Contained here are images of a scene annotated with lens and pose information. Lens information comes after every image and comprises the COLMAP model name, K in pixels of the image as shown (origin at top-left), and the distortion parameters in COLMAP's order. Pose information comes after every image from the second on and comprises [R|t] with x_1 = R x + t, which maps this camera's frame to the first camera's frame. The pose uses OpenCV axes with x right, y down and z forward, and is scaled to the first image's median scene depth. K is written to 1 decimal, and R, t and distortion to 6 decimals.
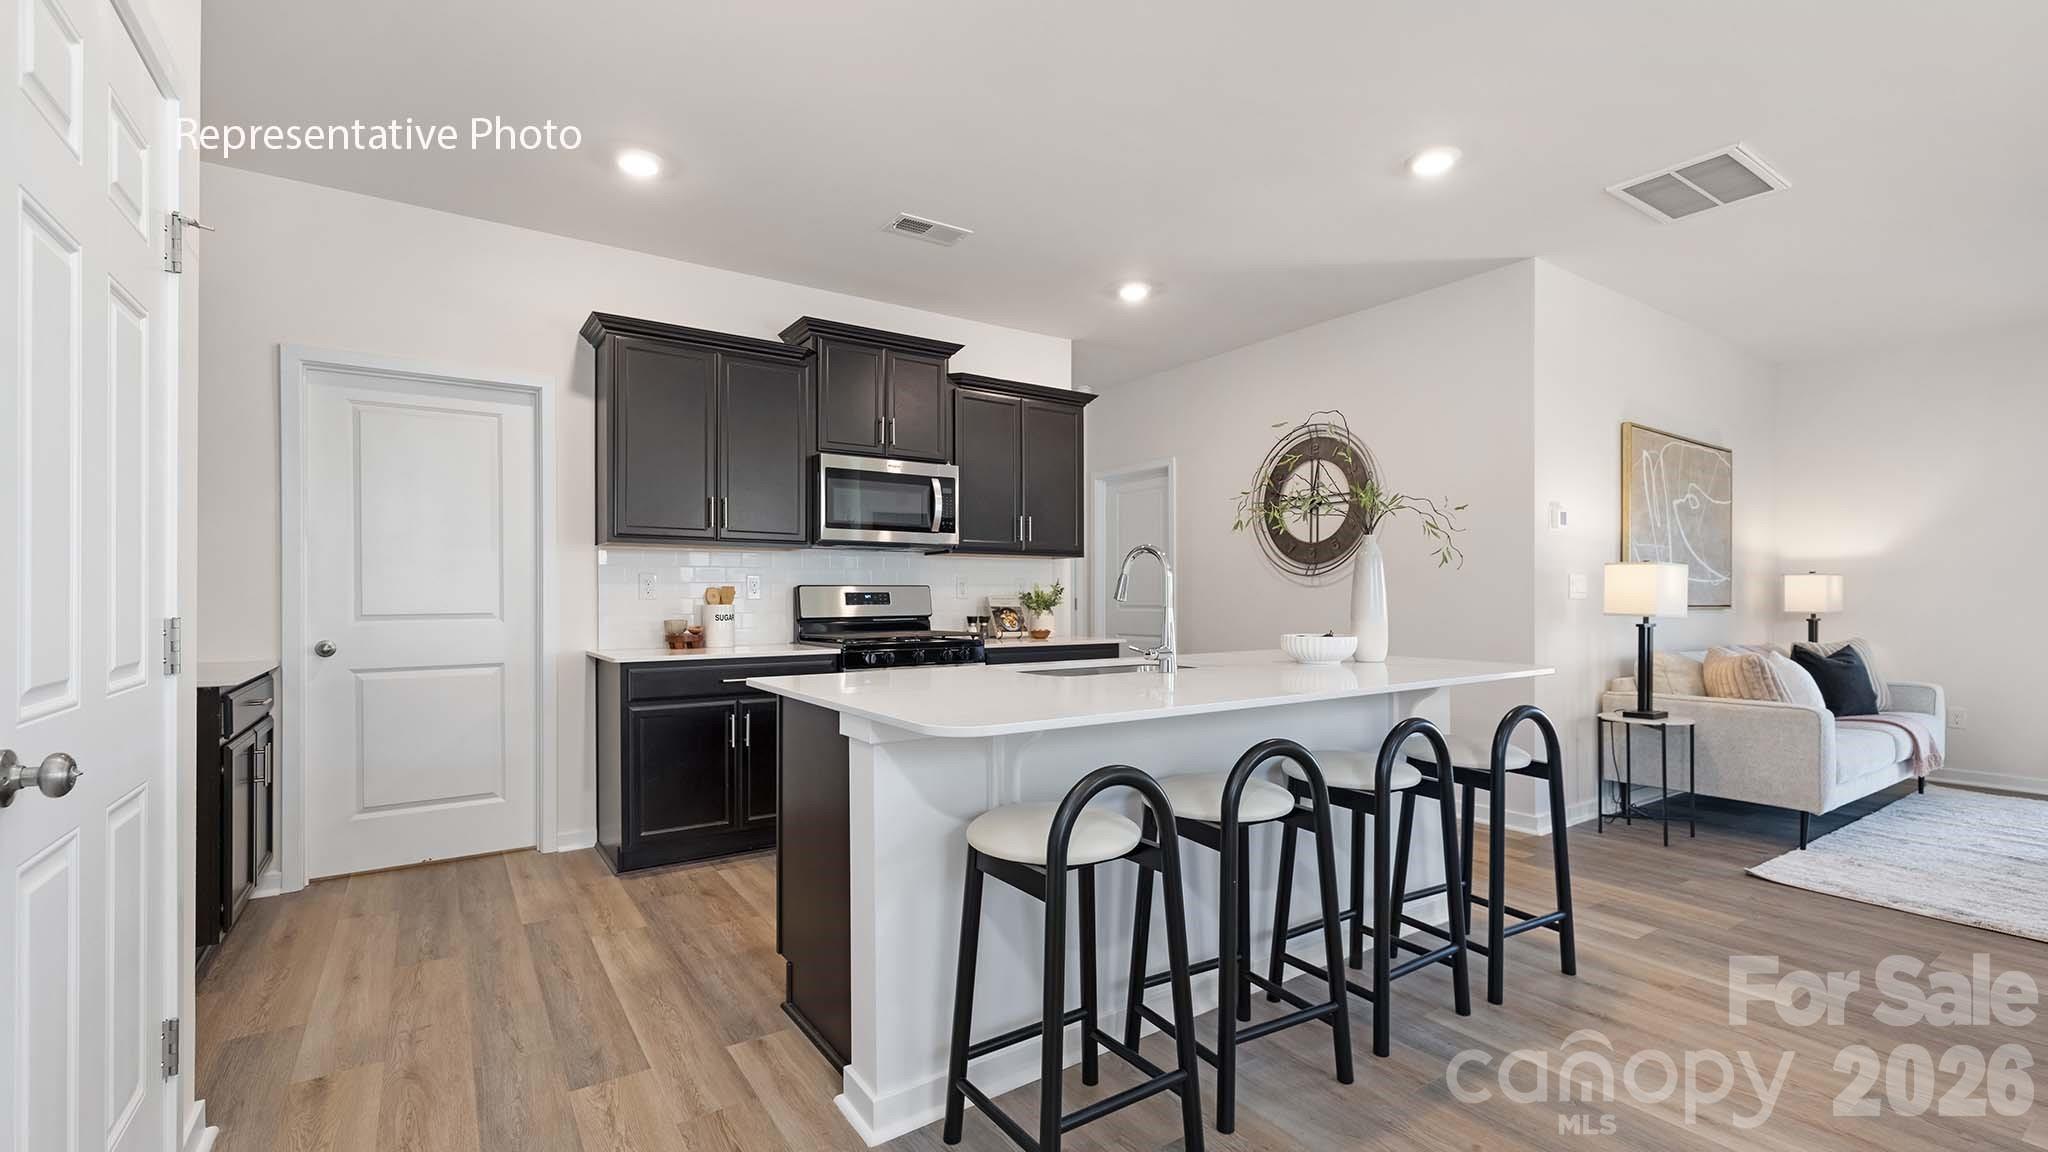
lens RADIAL K [[866.4, 0, 1022.7], [0, 866.4, 592.4], [0, 0, 1]] dist [-0.000287, 0.000099]
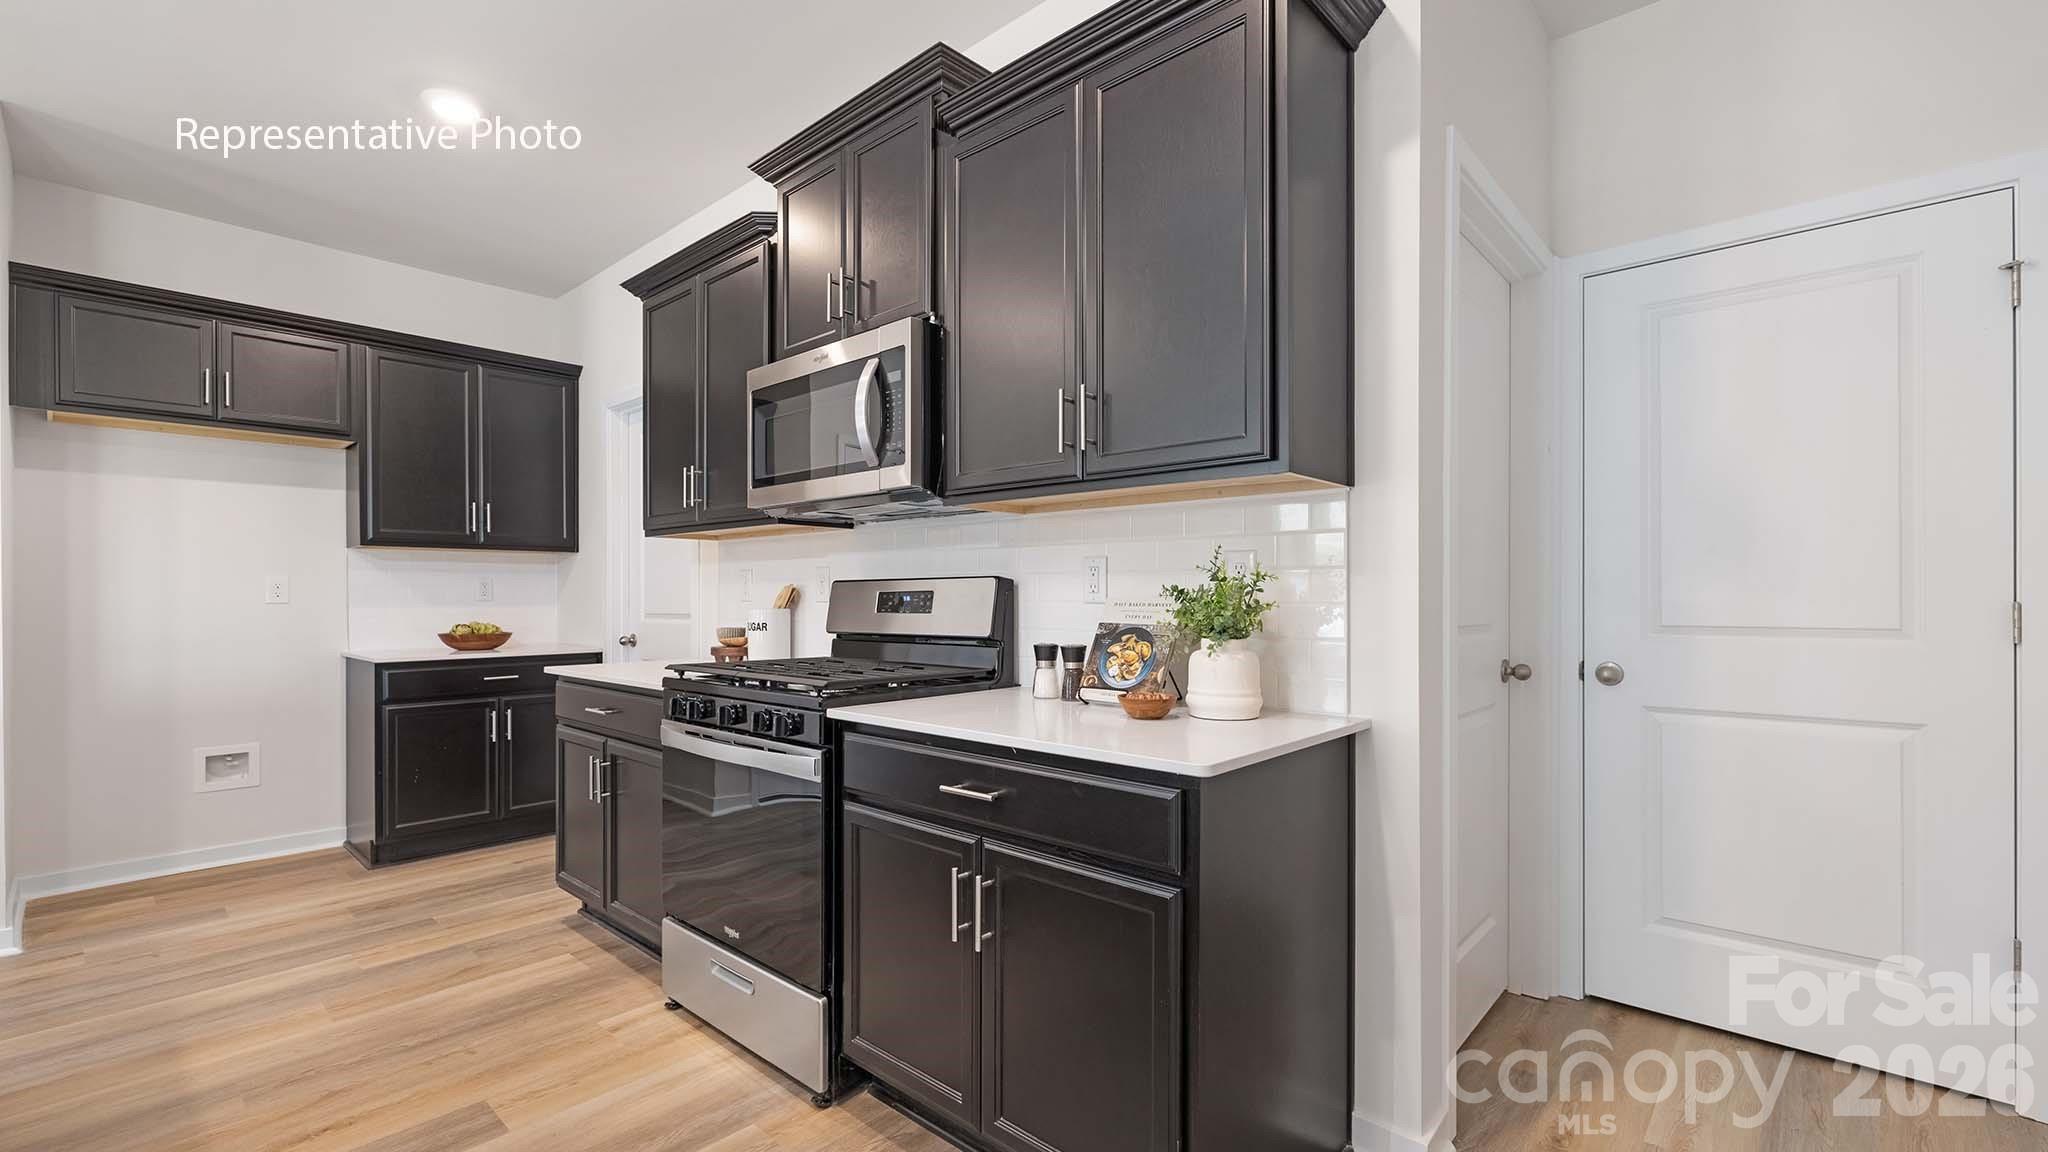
lens RADIAL K [[866.4, 0, 1022.7], [0, 866.4, 592.4], [0, 0, 1]] dist [-0.000287, 0.000099]
pose [[0.237072, 0.000053, -0.971492, 0.404930], [0.008591, 0.999961, 0.002150, 0.000365], [0.971454, -0.008856, 0.237063, 0.990854]]
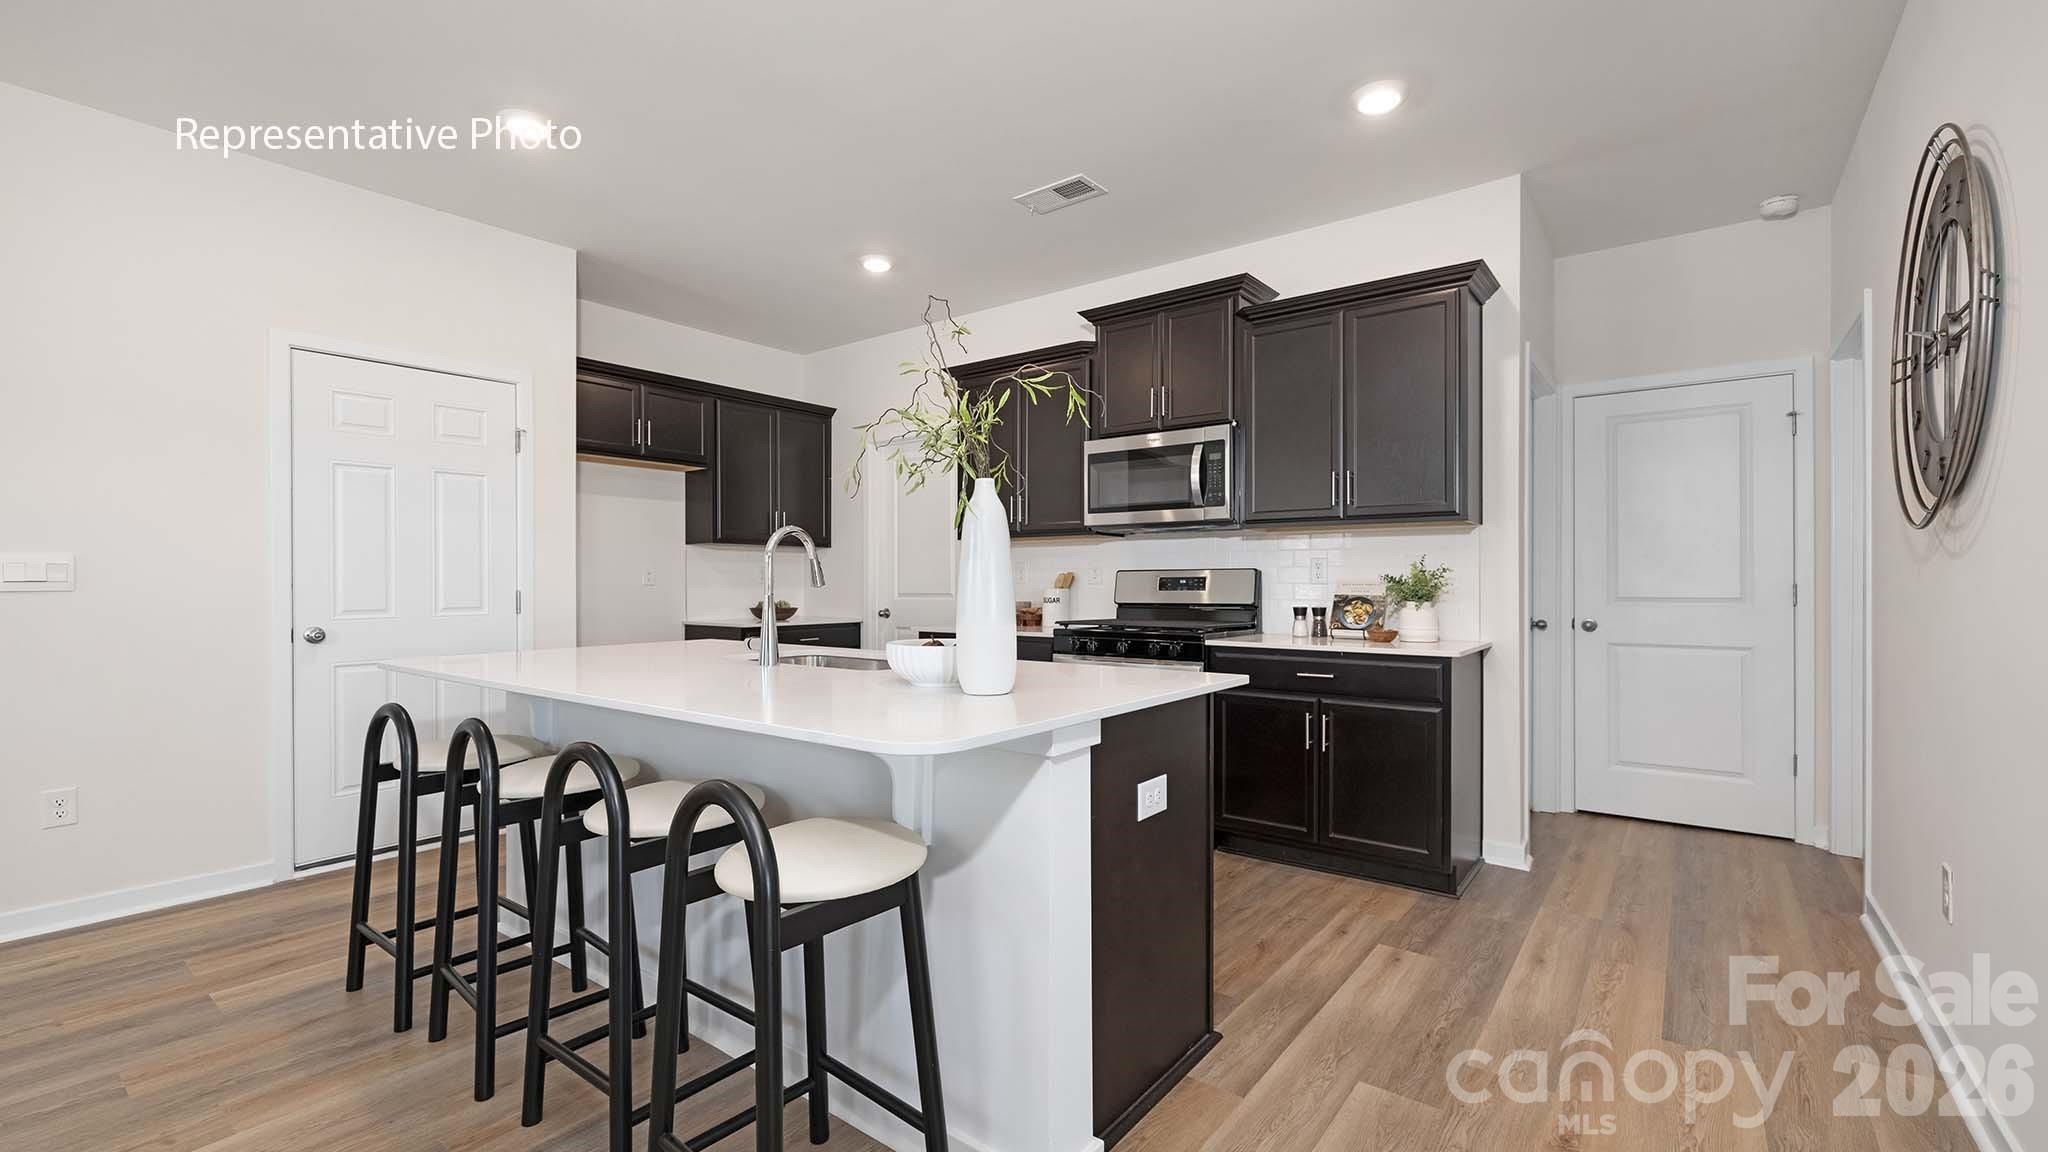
lens RADIAL K [[852.2, 0, 1024.0], [0, 852.2, 576.0], [0, 0, 1]] dist [0.000254, 0.000182]
pose [[0.315546, -0.003883, -0.948902, 0.663887], [0.006190, 0.999979, -0.002033, -0.000430], [0.948890, -0.005233, 0.315563, 0.582721]]
